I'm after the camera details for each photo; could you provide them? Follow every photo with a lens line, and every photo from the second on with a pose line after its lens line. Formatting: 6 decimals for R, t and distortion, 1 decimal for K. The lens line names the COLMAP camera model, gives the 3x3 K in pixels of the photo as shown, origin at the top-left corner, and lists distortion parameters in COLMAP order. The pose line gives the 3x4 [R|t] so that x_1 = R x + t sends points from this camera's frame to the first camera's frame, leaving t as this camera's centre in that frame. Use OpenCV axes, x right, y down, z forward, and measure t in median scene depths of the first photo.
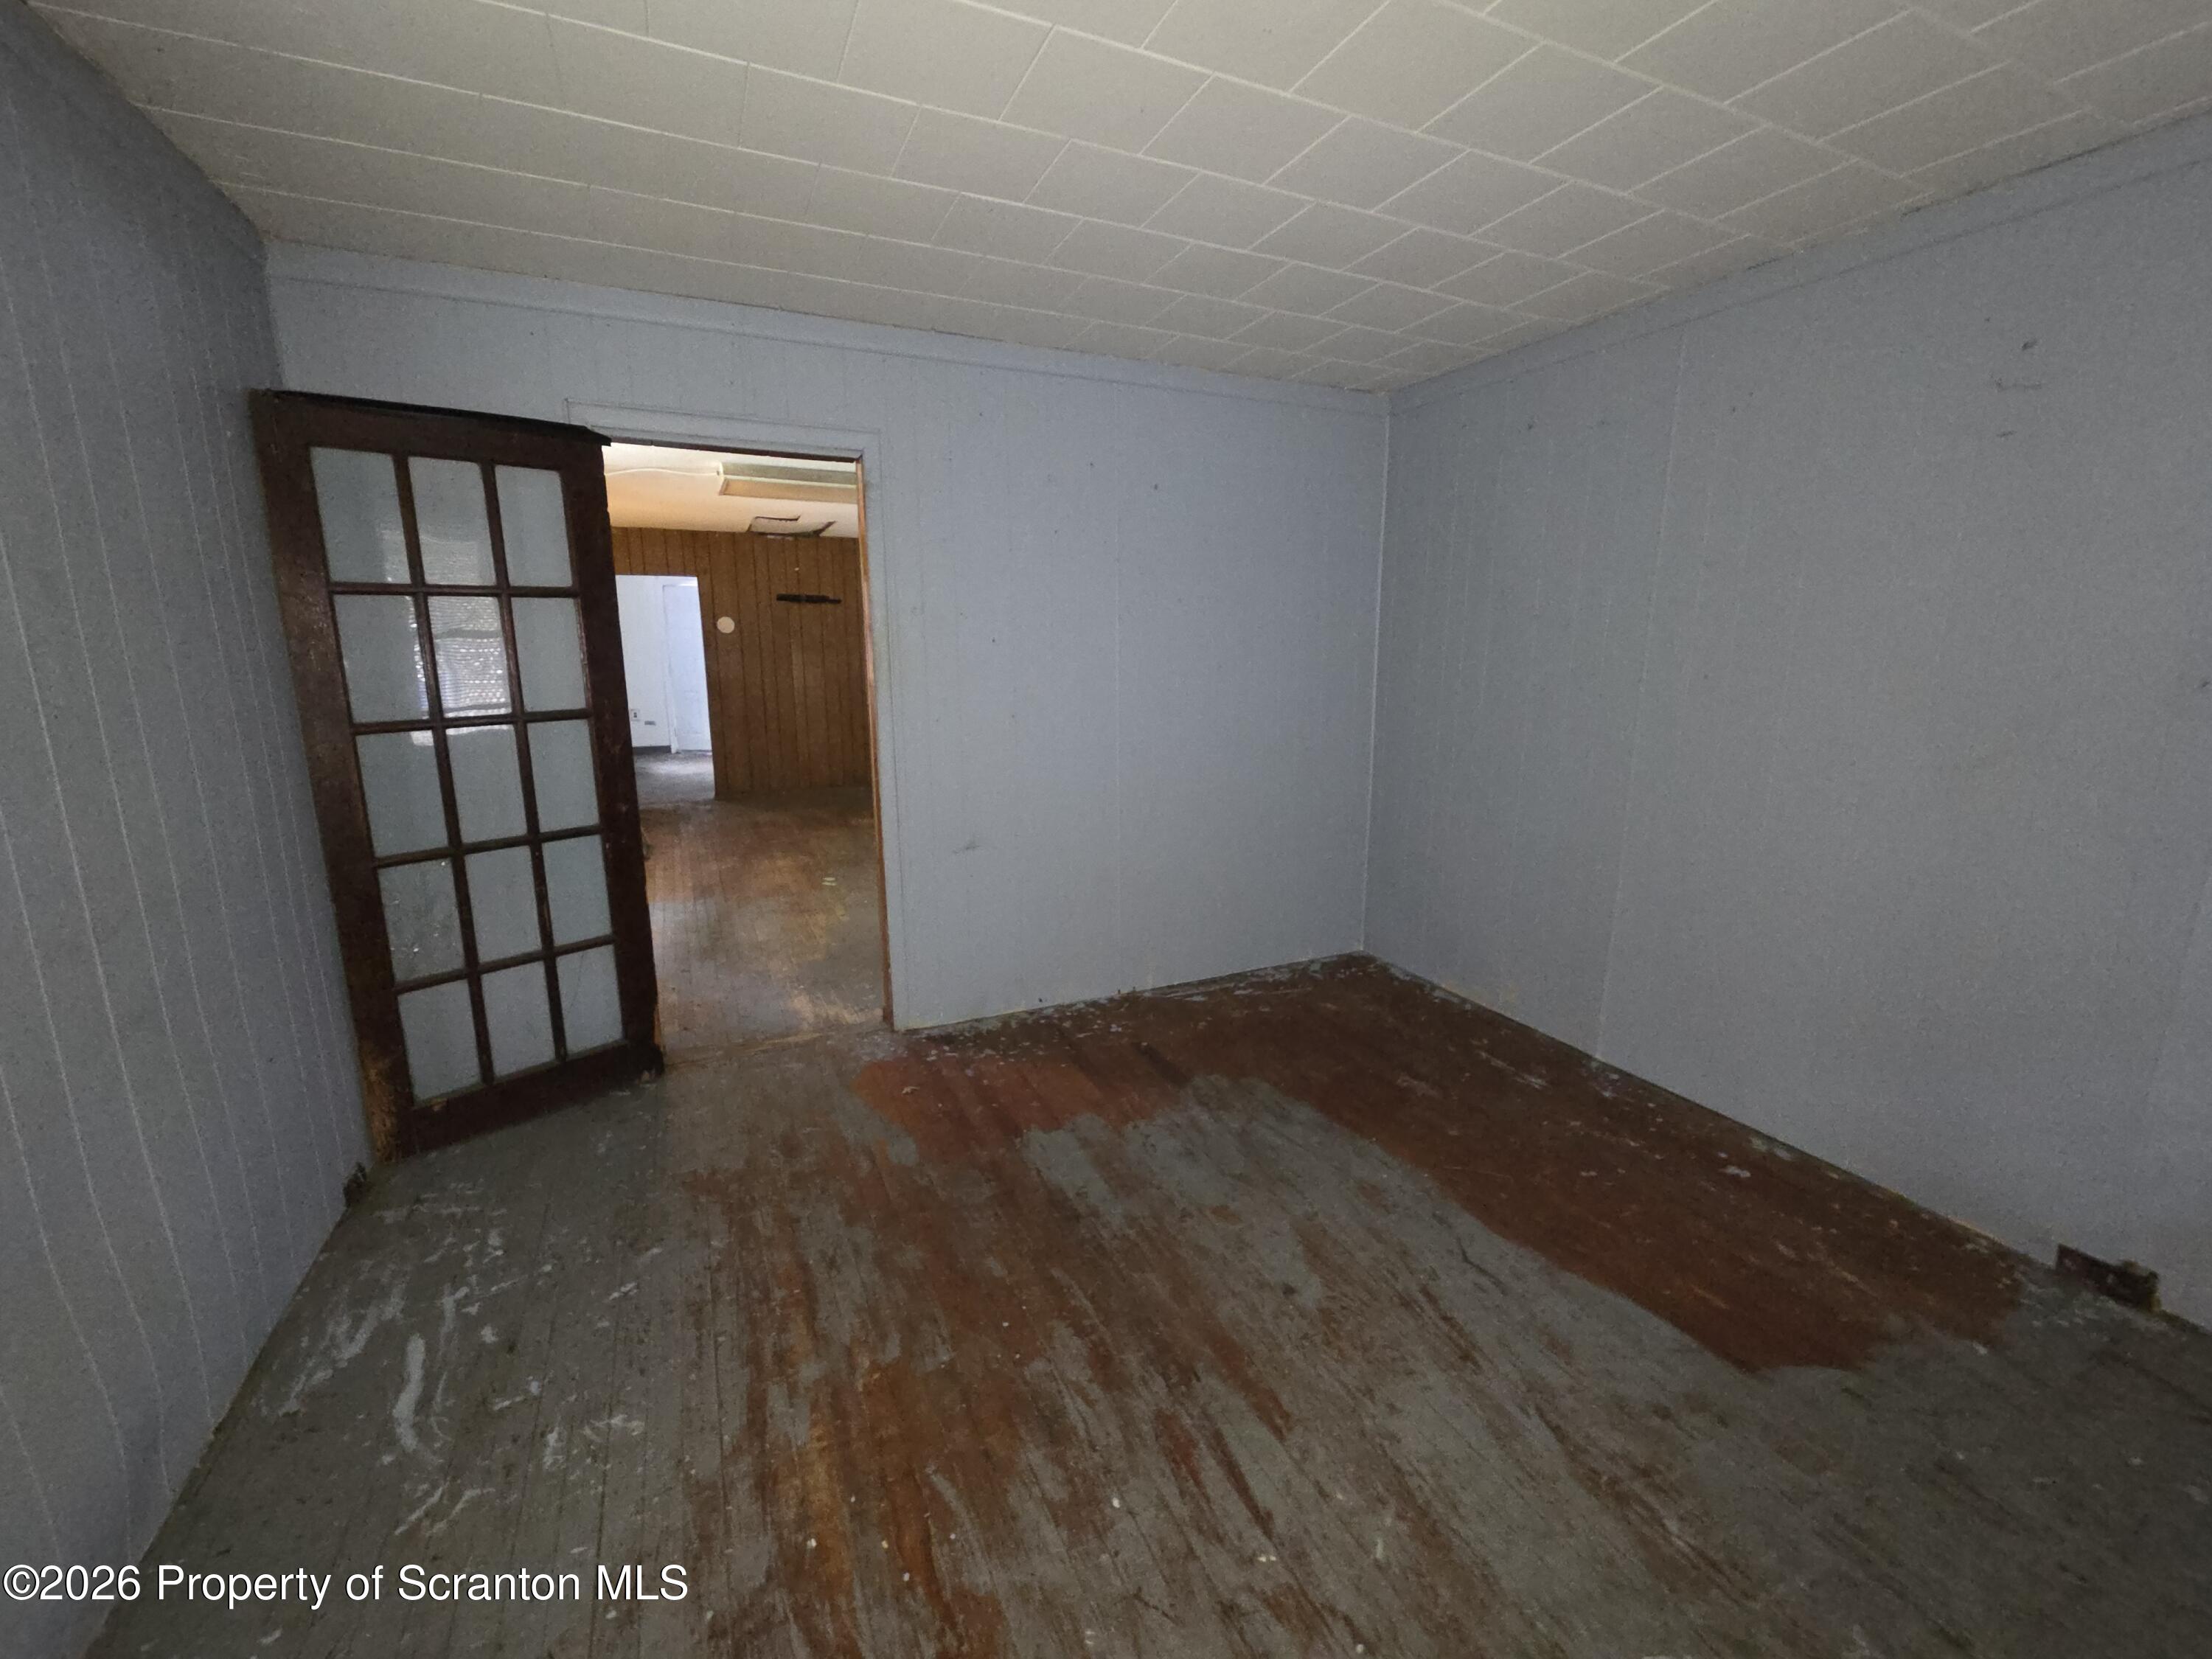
lens RADIAL K [[917.9, 0, 1101.4], [0, 917.9, 828.2], [0, 0, 1]] dist [0.002959, 0.000233]
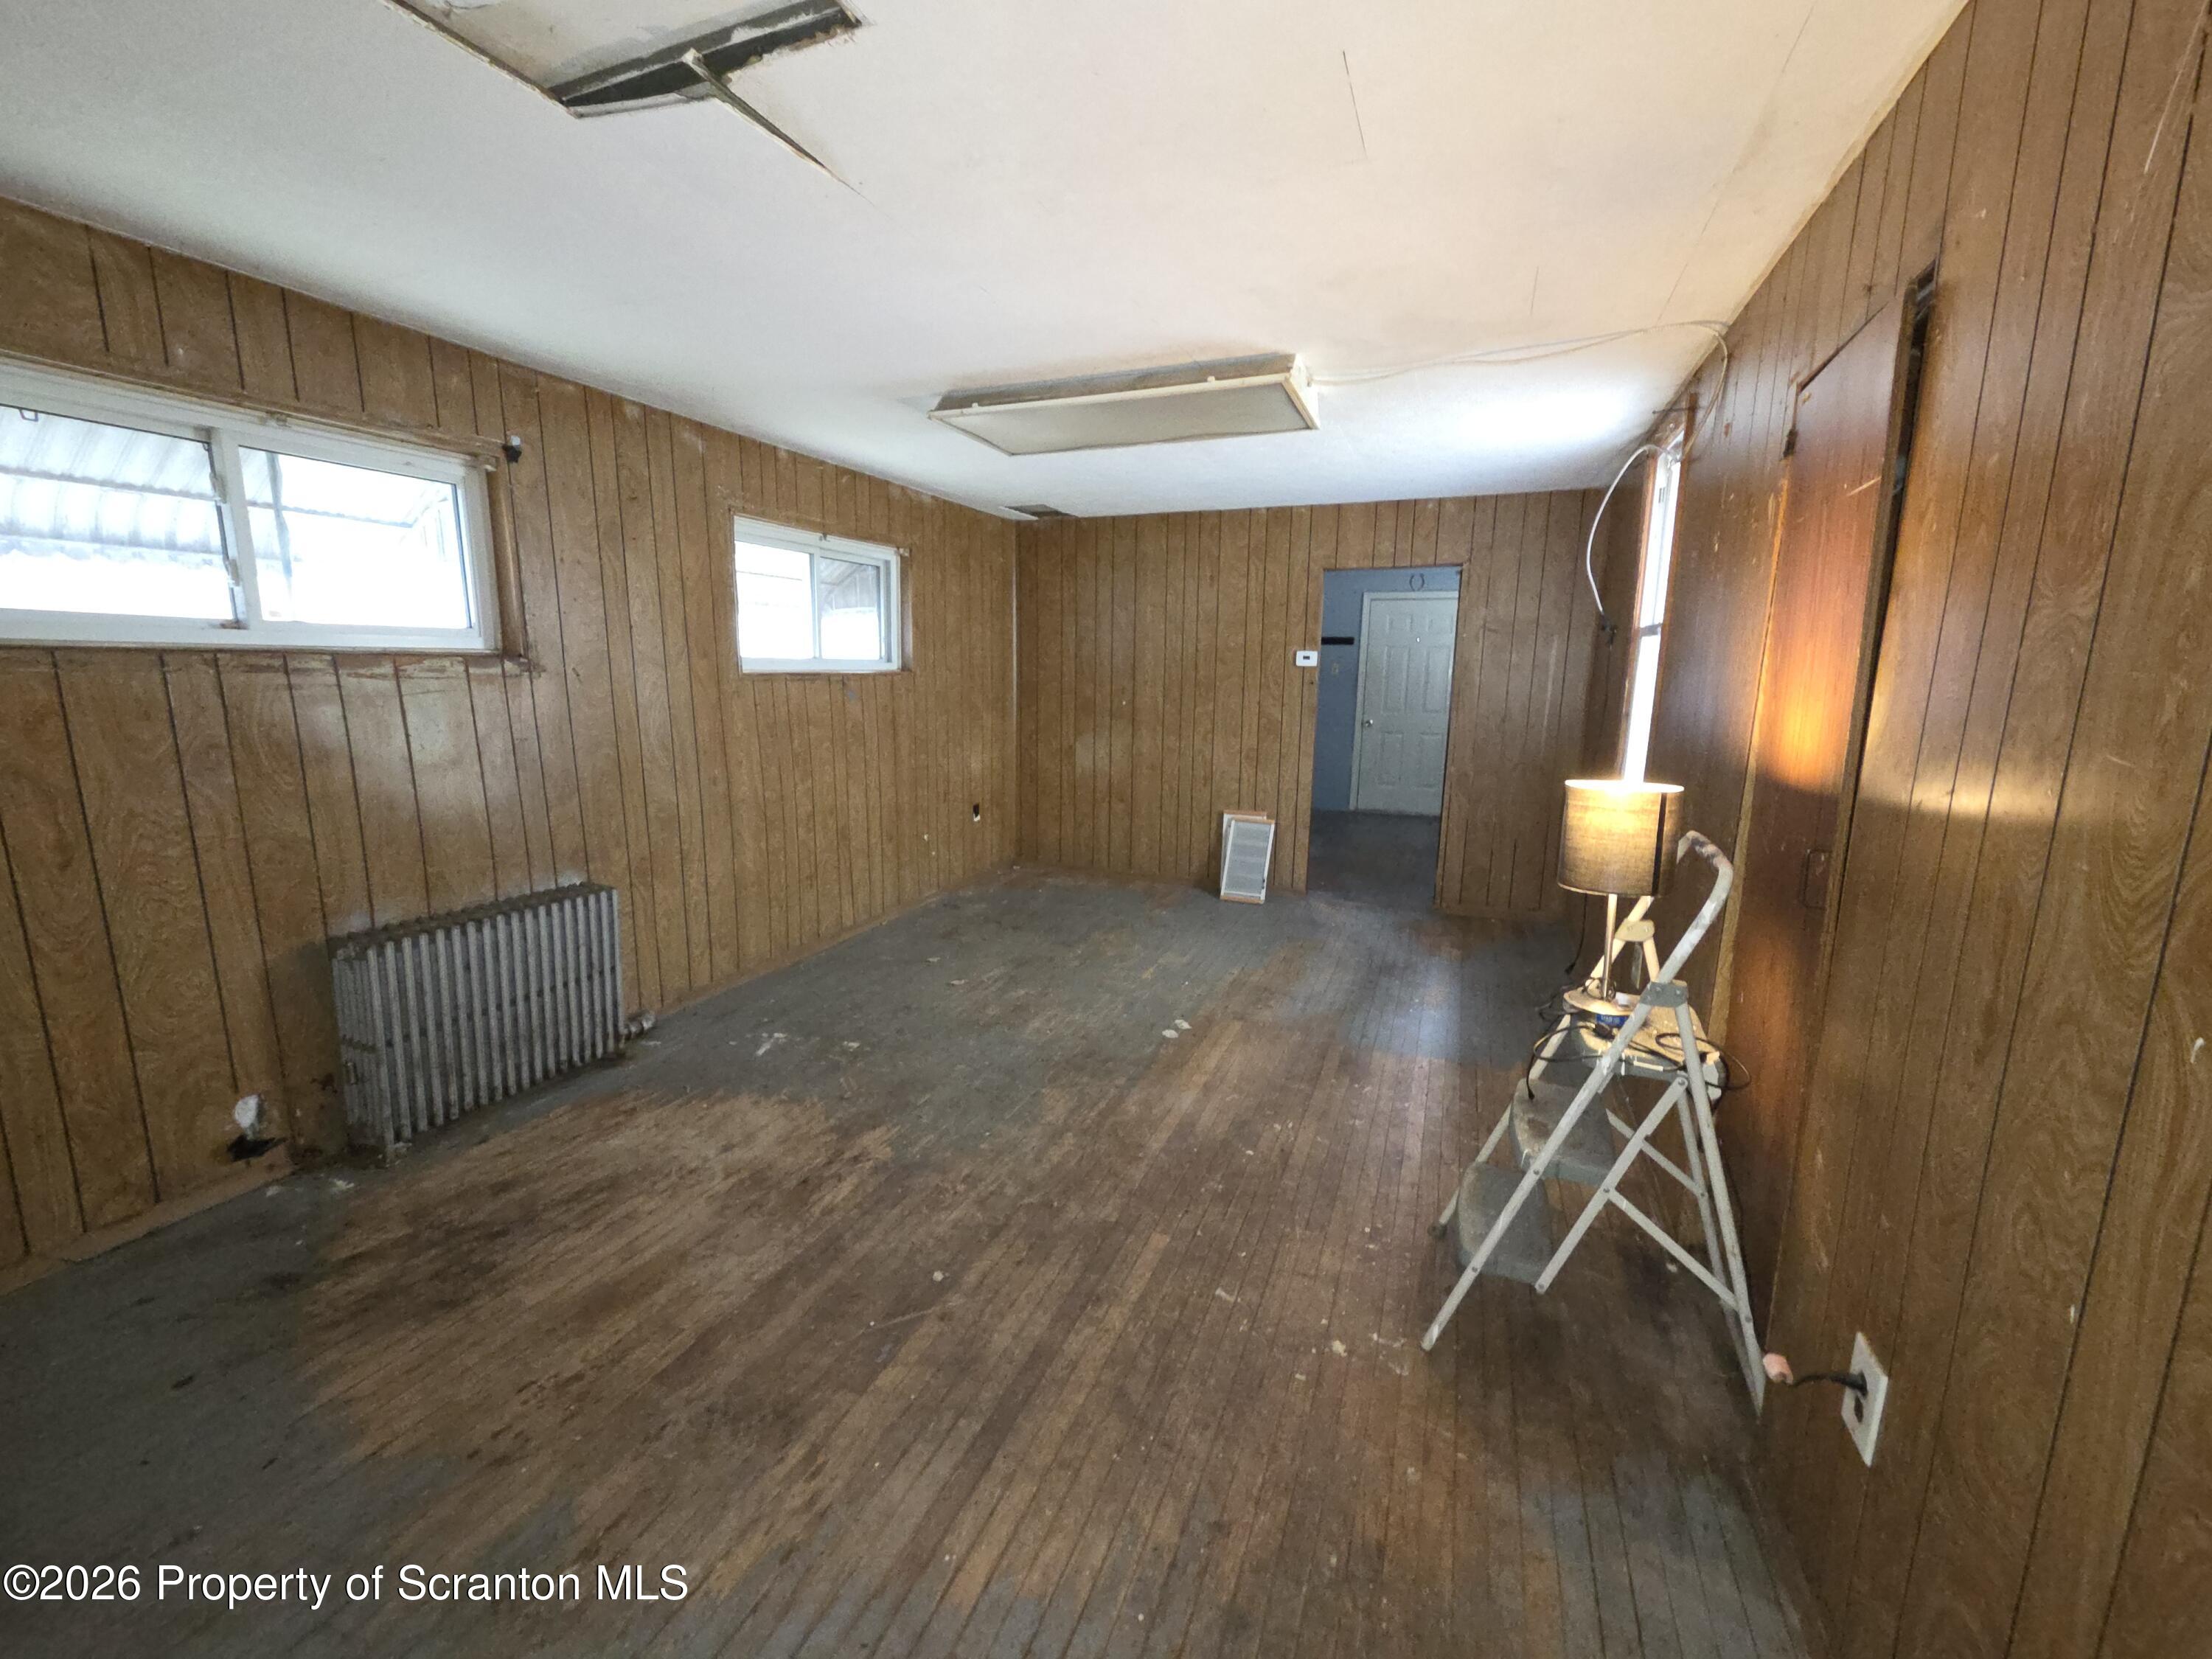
lens RADIAL K [[917.9, 0, 1089.1], [0, 917.9, 826.6], [0, 0, 1]] dist [0.002959, 0.000233]
pose [[-0.682398, -0.134578, 0.718486, -1.553632], [0.131869, 0.944116, 0.302086, -0.632619], [-0.718988, 0.300889, -0.626516, 3.098694]]
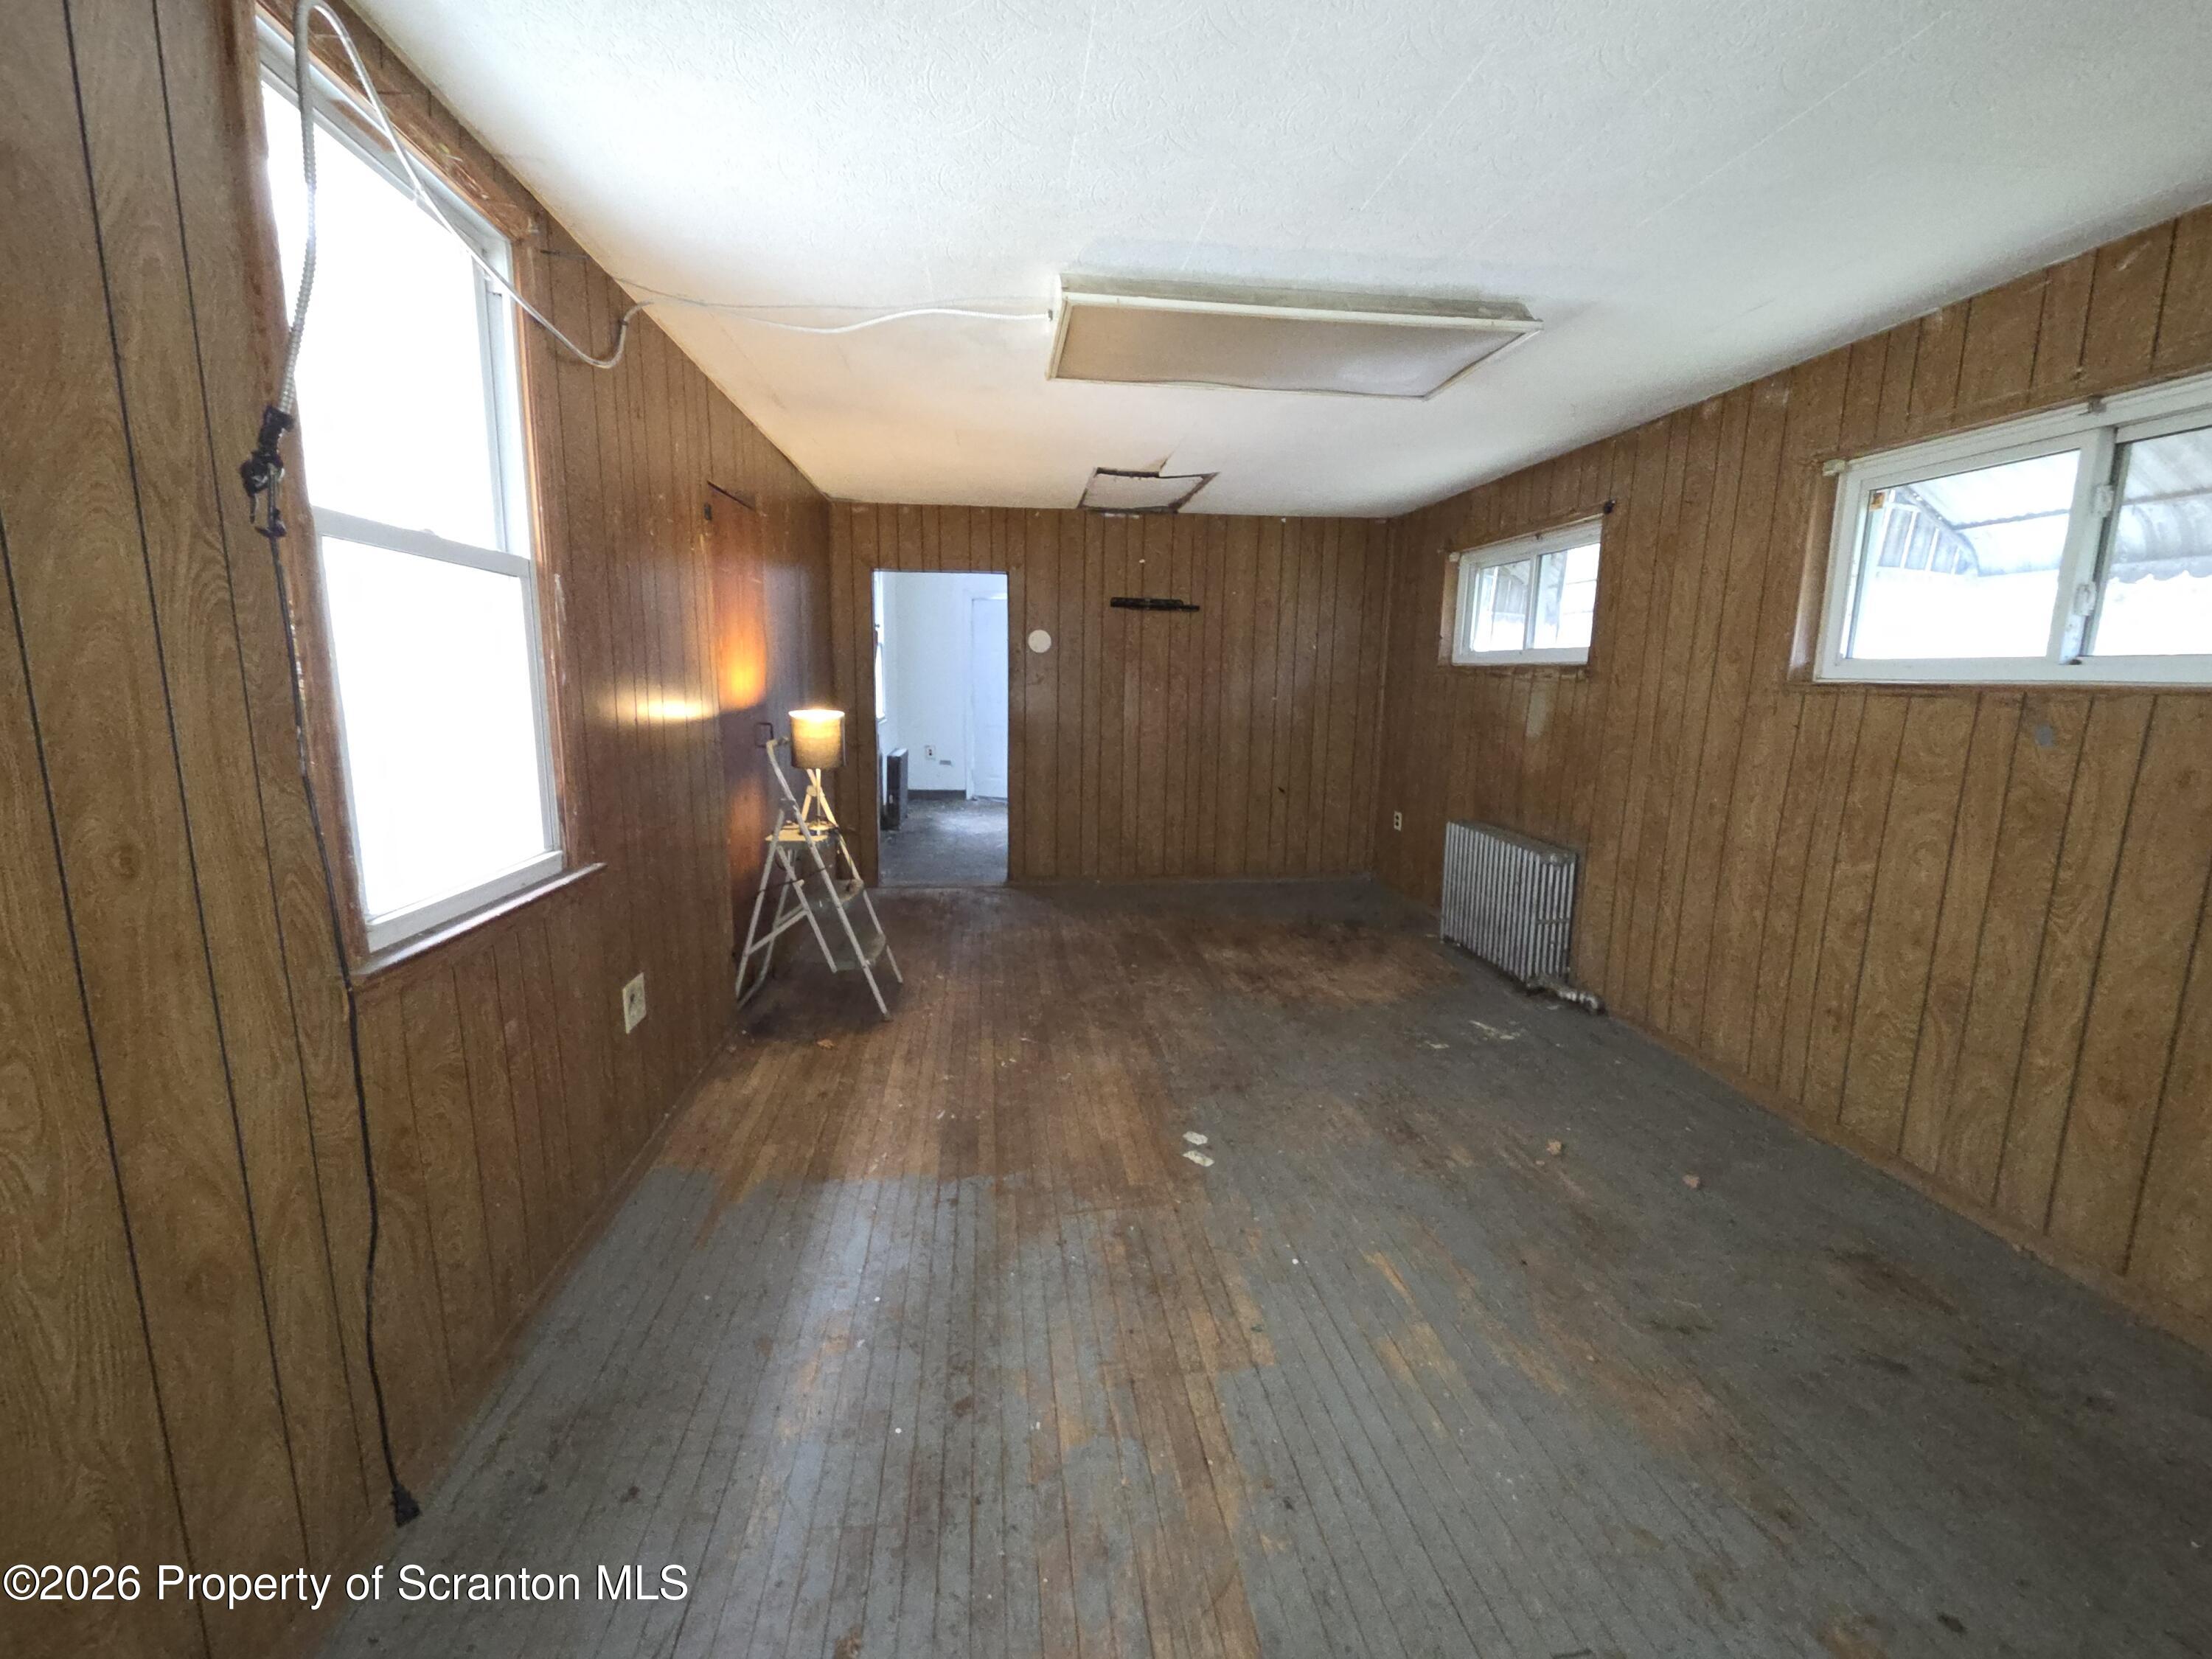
lens RADIAL K [[917.9, 0, 1092.9], [0, 917.9, 826.2], [0, 0, 1]] dist [0.002959, 0.000233]
pose [[0.948899, 0.064940, -0.308825, -0.458142], [-0.075588, 0.996882, -0.022627, -0.214396], [0.306393, 0.044814, 0.950850, 1.116066]]
